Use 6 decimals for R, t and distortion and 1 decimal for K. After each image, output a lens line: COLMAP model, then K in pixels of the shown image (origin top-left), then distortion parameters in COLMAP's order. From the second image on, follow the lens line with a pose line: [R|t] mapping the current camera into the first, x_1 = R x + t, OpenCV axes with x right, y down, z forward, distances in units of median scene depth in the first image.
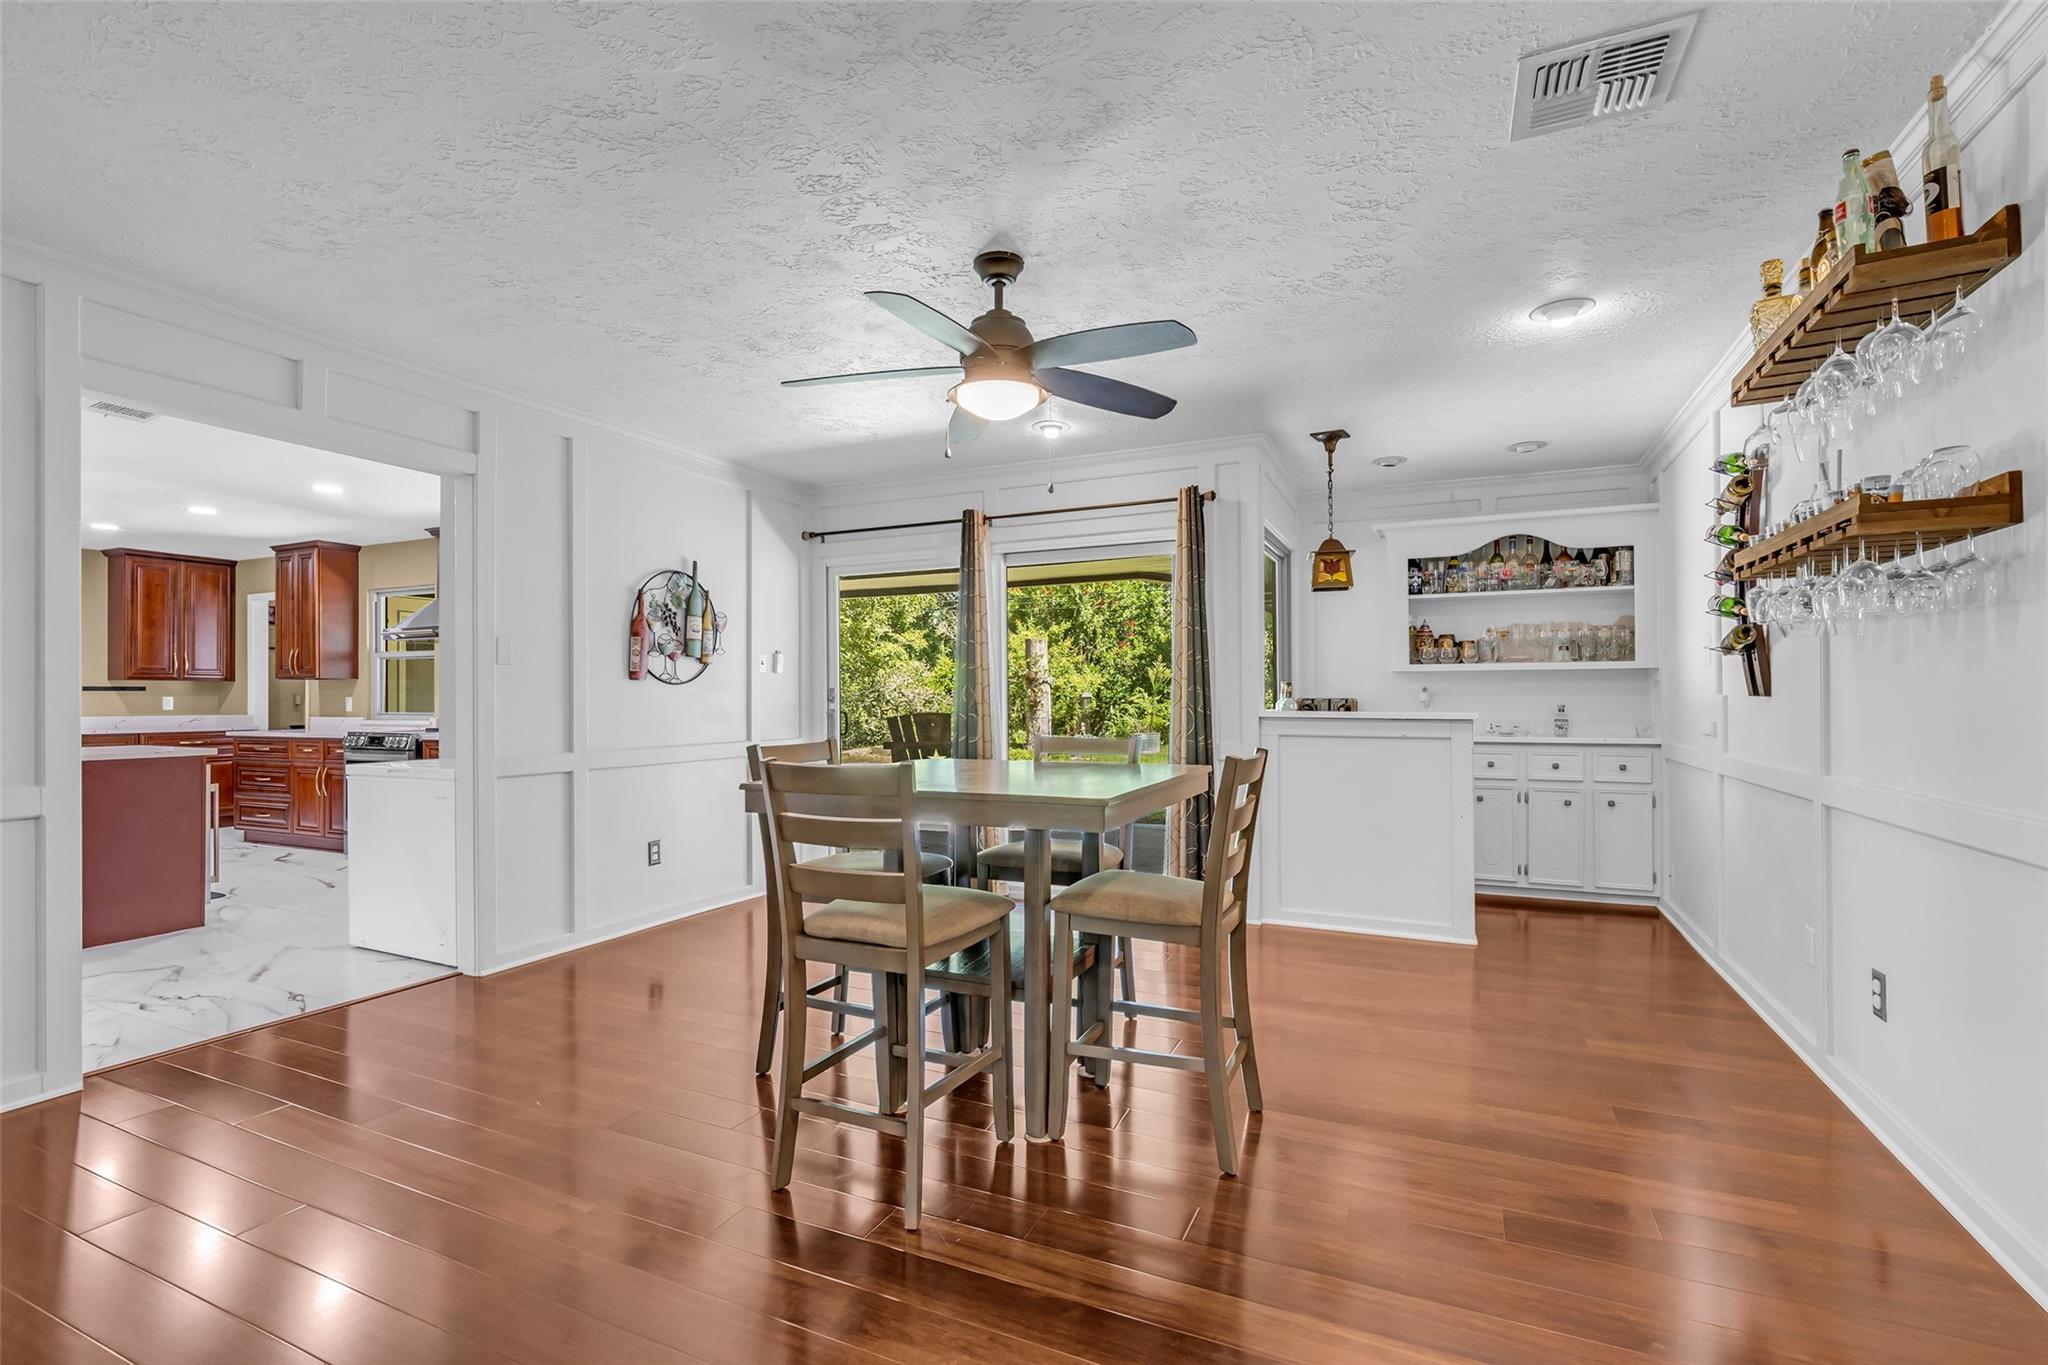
lens RADIAL K [[938.8, 0, 1017.0], [0, 938.8, 702.0], [0, 0, 1]] dist [-0.012443, 0.001608]
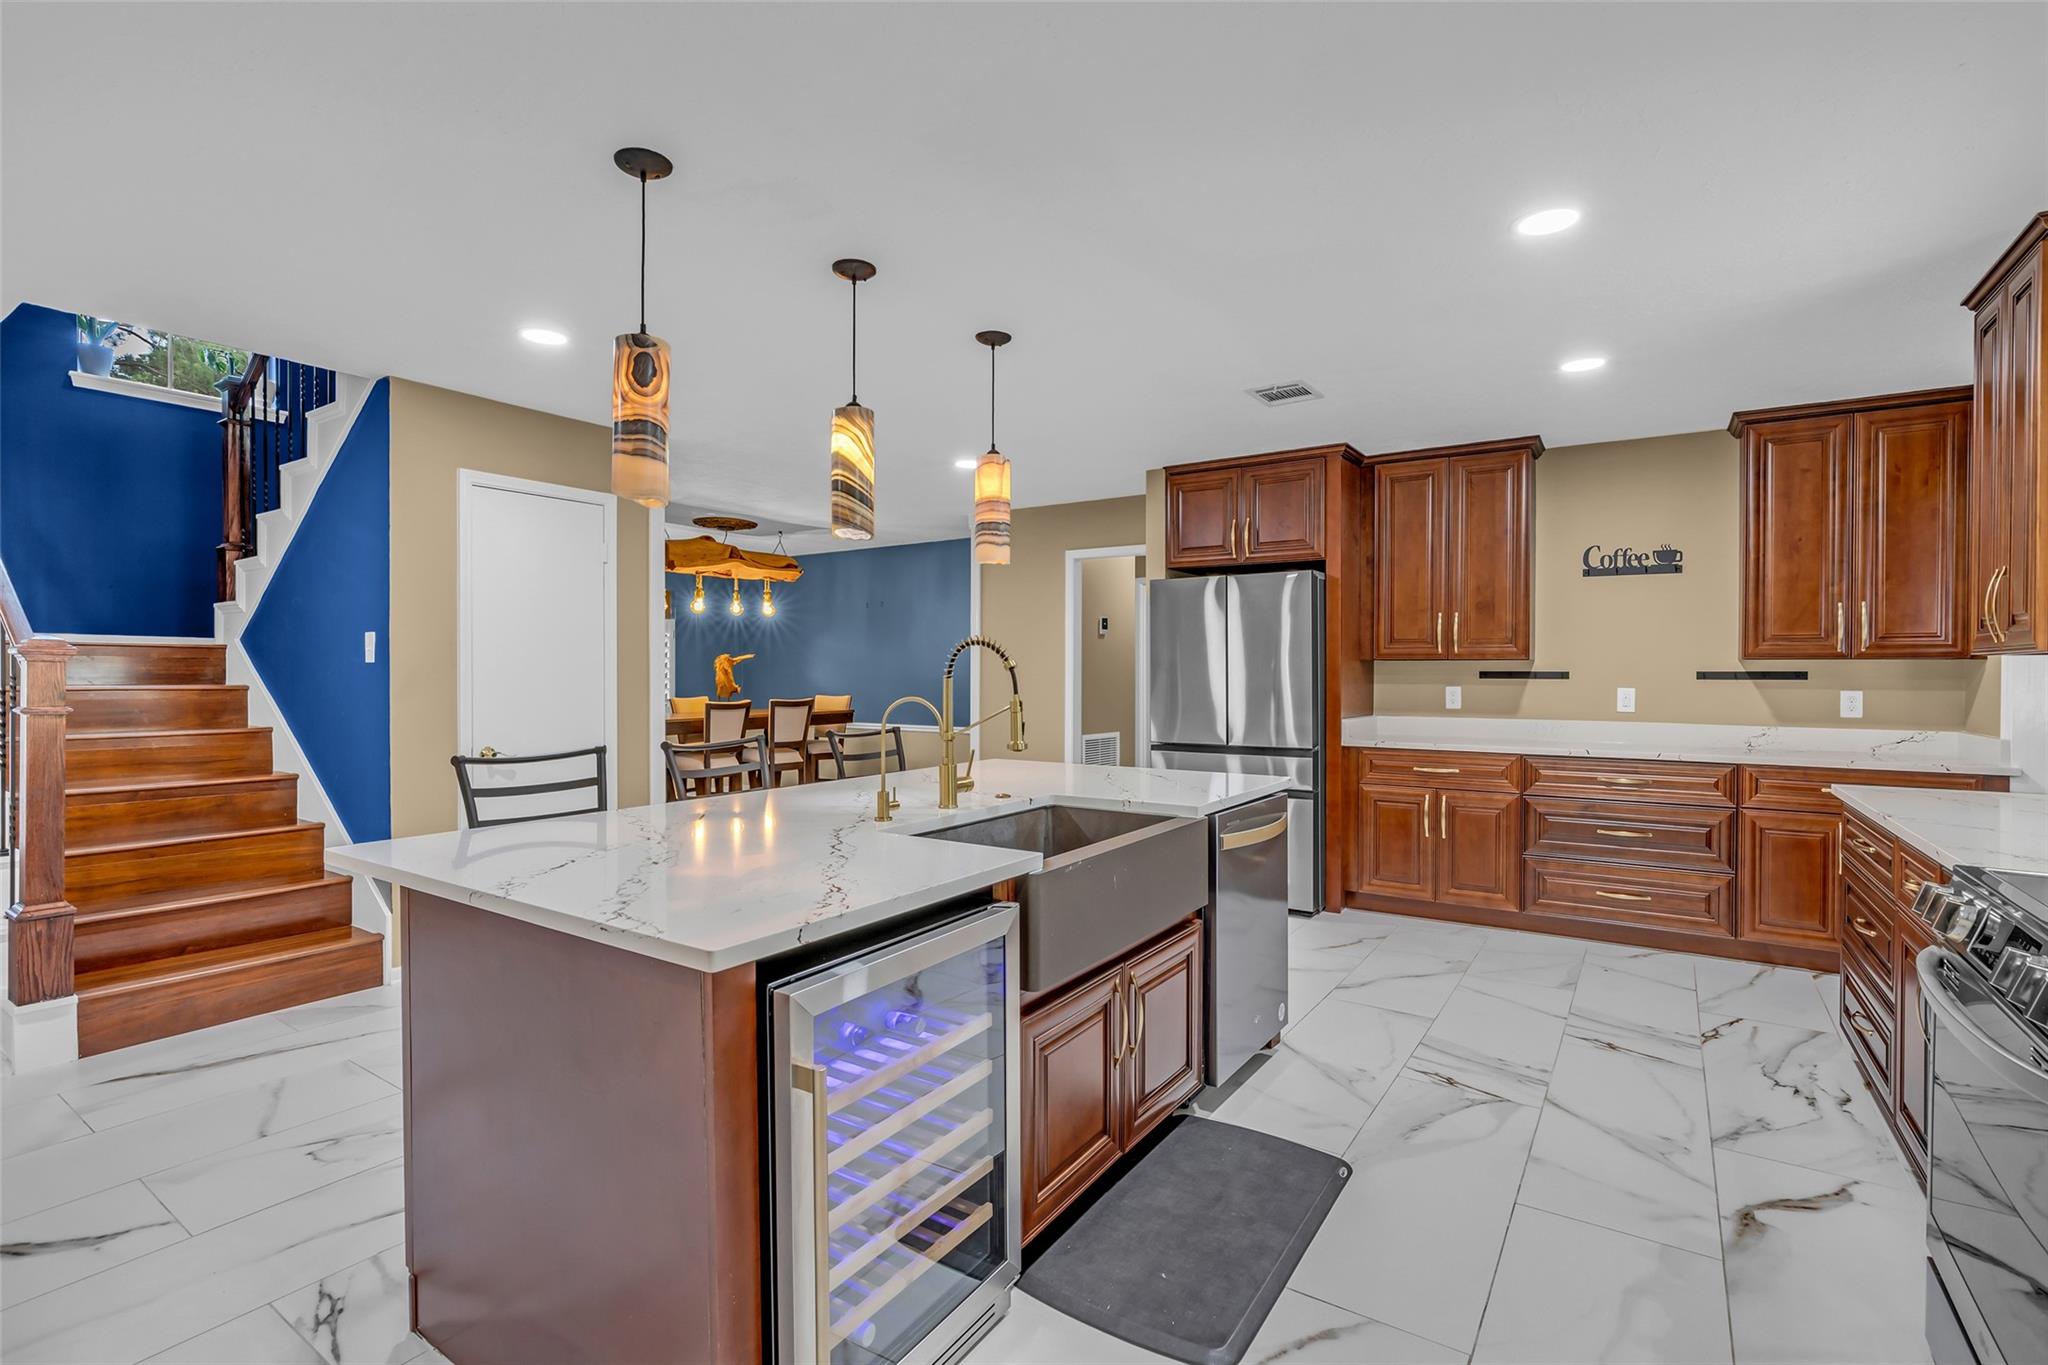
lens RADIAL K [[950.0, 0, 1021.5], [0, 950.0, 678.8], [0, 0, 1]] dist [-0.013599, 0.001777]
pose [[-0.148649, 0.011857, -0.988819, -0.519400], [-0.004374, 0.999910, 0.012647, -0.025568], [0.988880, 0.006206, -0.148584, 0.959962]]
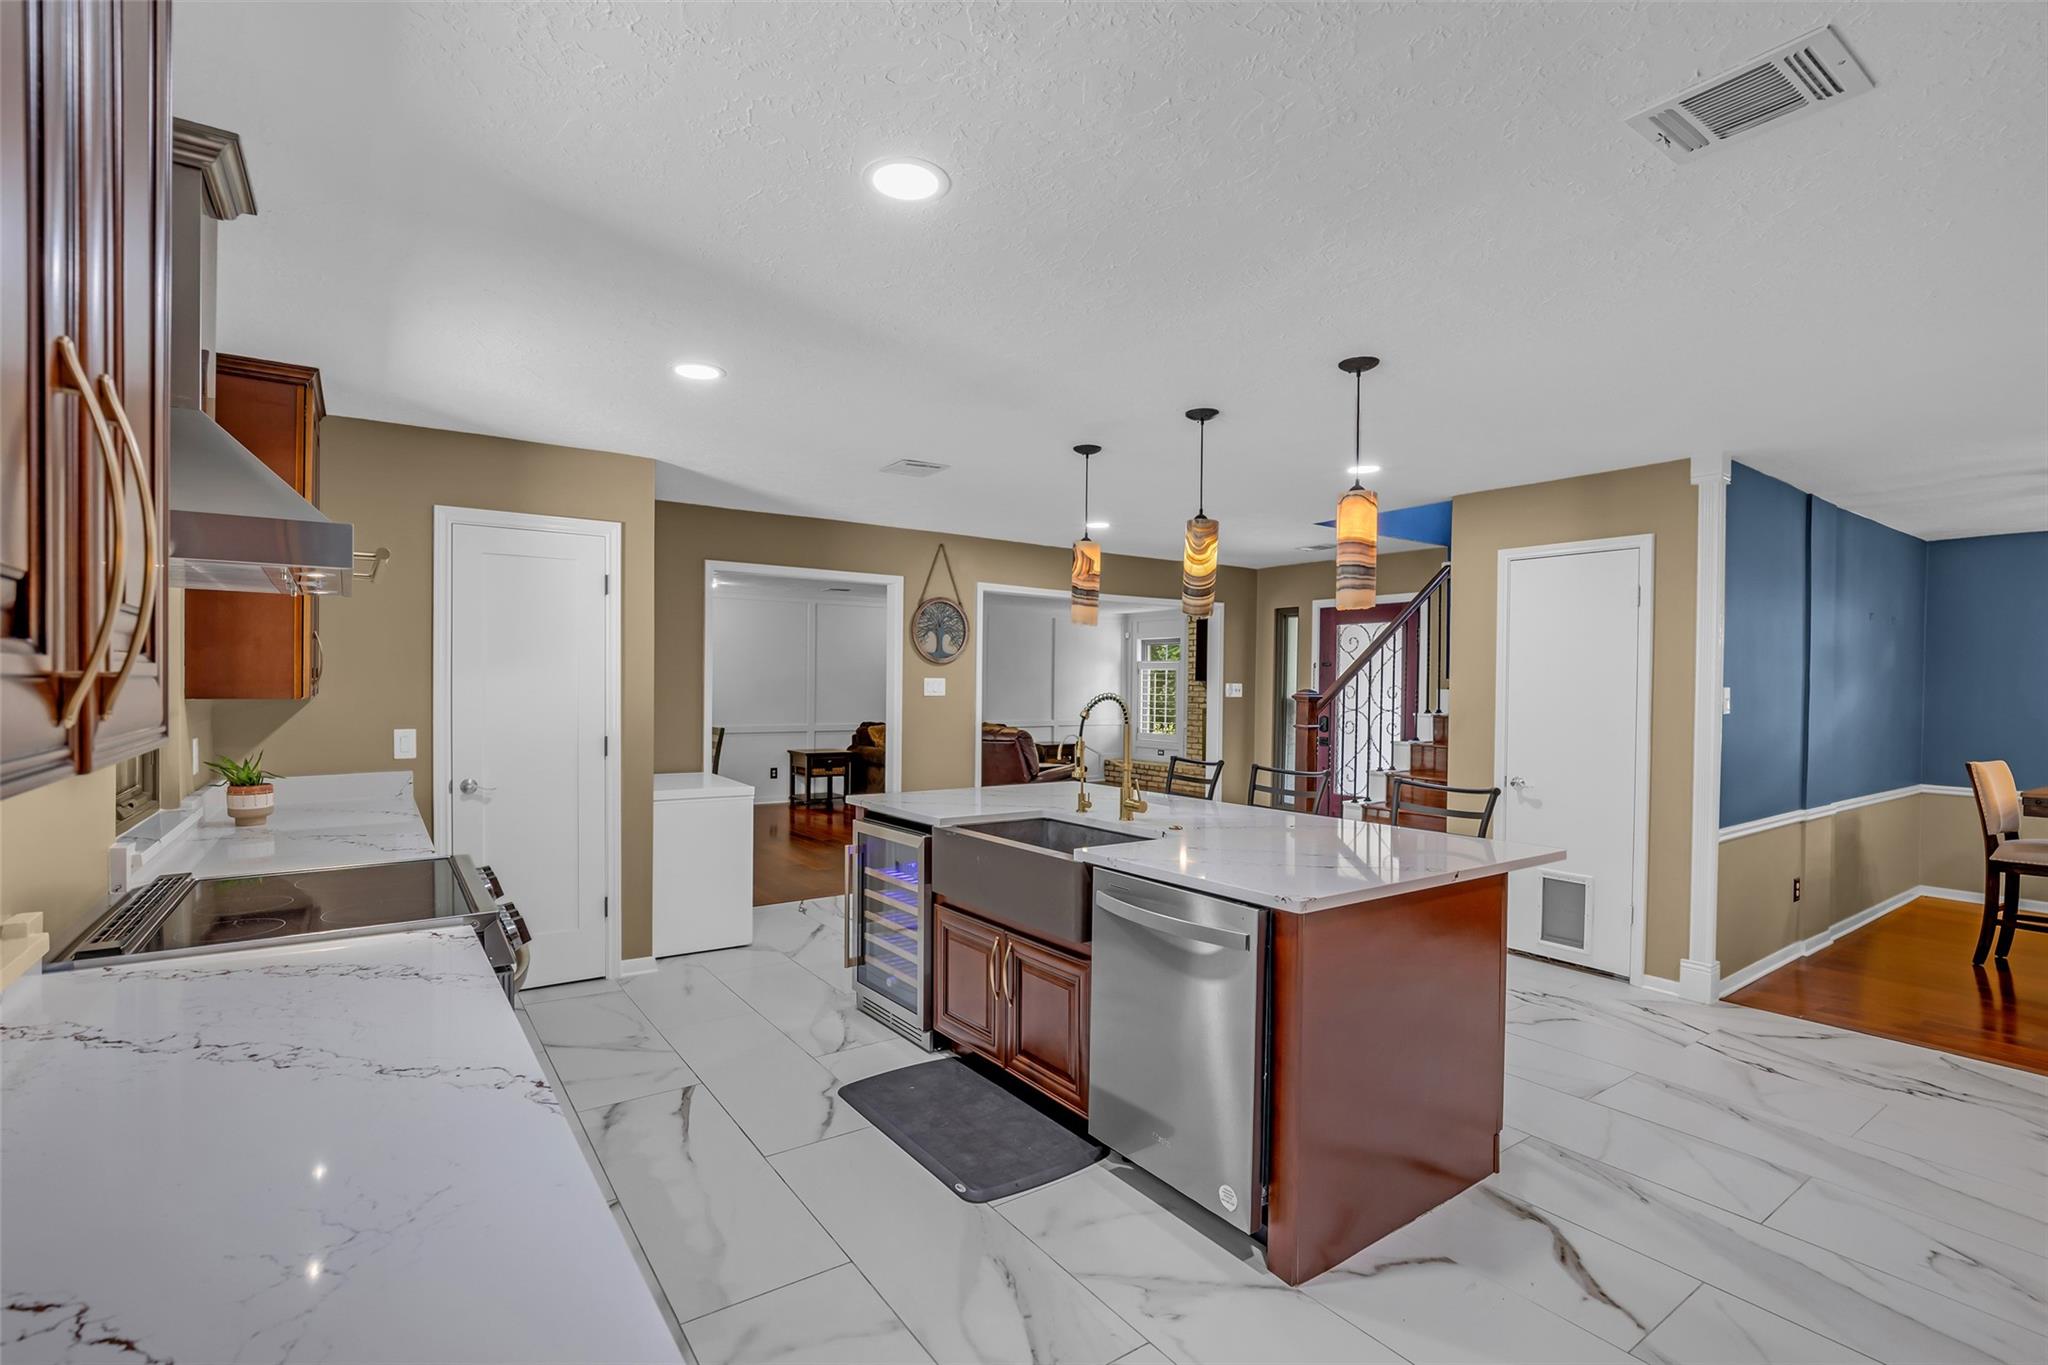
lens RADIAL K [[938.8, 0, 1017.0], [0, 938.8, 702.0], [0, 0, 1]] dist [-0.012443, 0.001608]
pose [[-0.870152, -0.014250, 0.492578, -1.207639], [-0.005872, 0.999811, 0.018551, -0.045094], [-0.492749, 0.013250, -0.870071, 1.424625]]
